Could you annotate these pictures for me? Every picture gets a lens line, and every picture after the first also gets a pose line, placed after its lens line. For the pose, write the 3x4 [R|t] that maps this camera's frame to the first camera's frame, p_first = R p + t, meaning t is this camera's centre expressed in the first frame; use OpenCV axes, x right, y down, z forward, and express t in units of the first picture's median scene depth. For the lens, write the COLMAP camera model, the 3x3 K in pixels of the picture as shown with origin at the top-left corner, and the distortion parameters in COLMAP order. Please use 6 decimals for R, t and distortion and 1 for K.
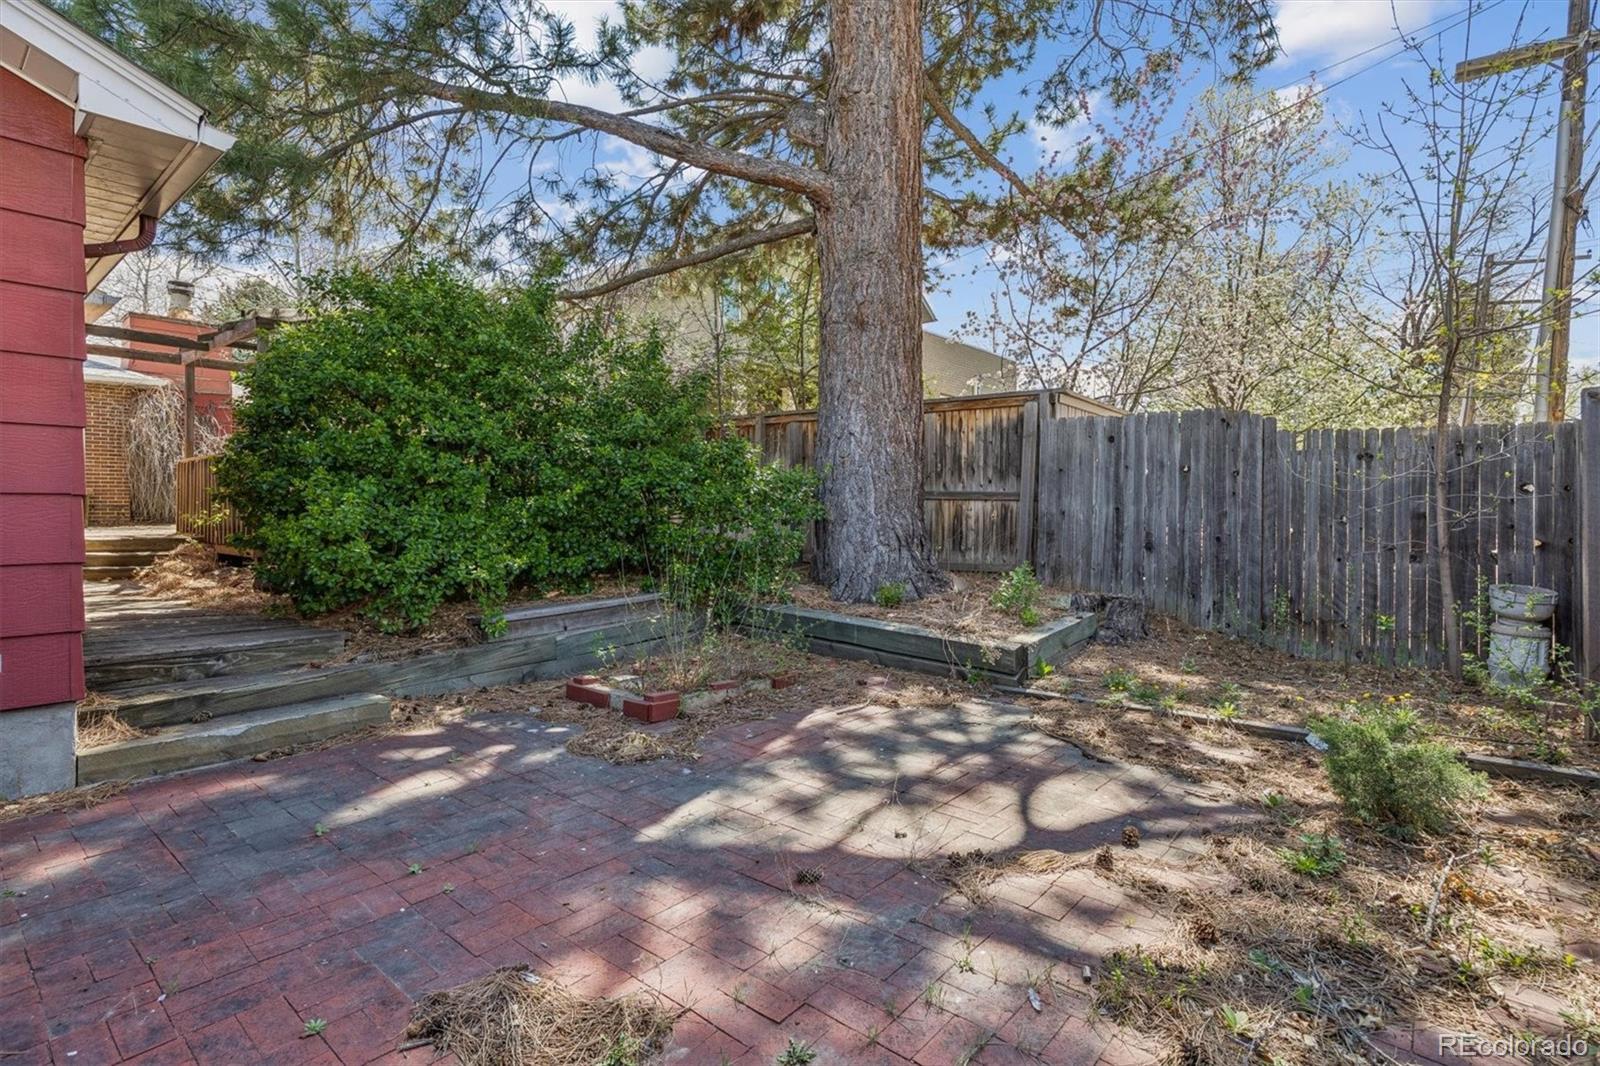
lens RADIAL K [[736.7, 0, 795.5], [0, 736.7, 520.0], [0, 0, 1]] dist [-0.005026, -0.000629]
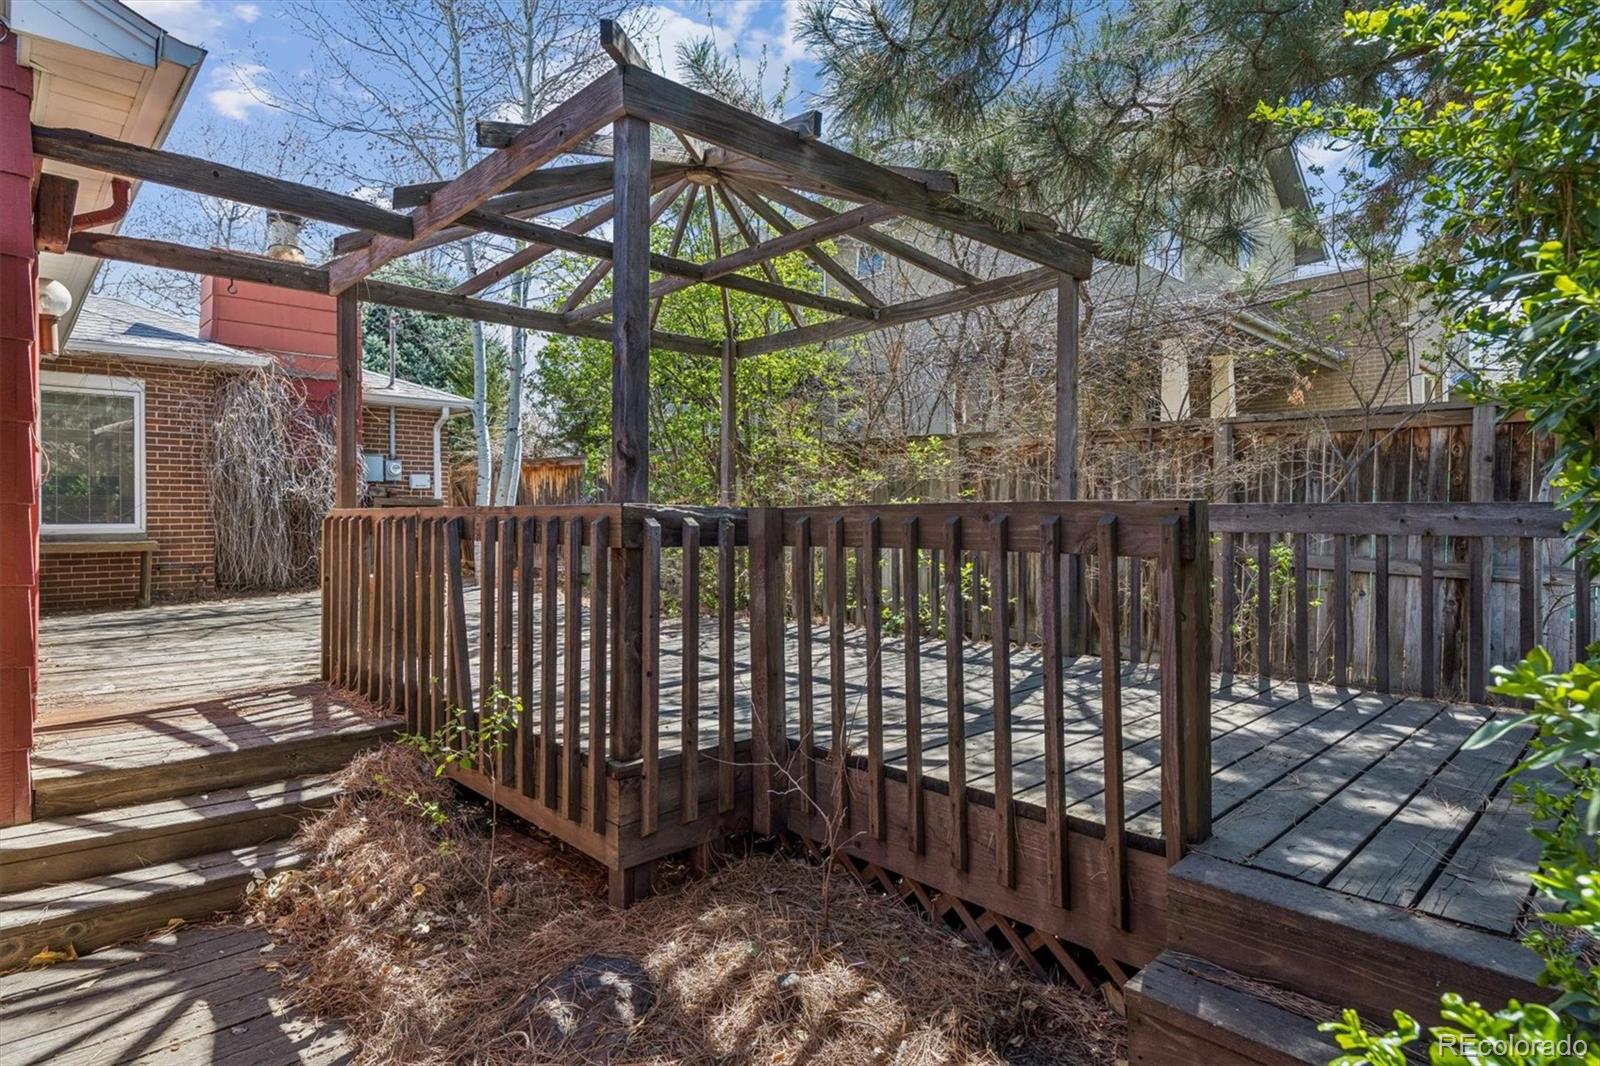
lens RADIAL K [[844.4, 0, 804.3], [0, 844.4, 529.7], [0, 0, 1]] dist [0.006182, 0.000805]
pose [[0.992263, -0.001889, -0.124143, -0.332107], [0.002353, 0.999991, 0.003595, -0.049633], [0.124135, -0.003859, 0.992258, 0.360738]]
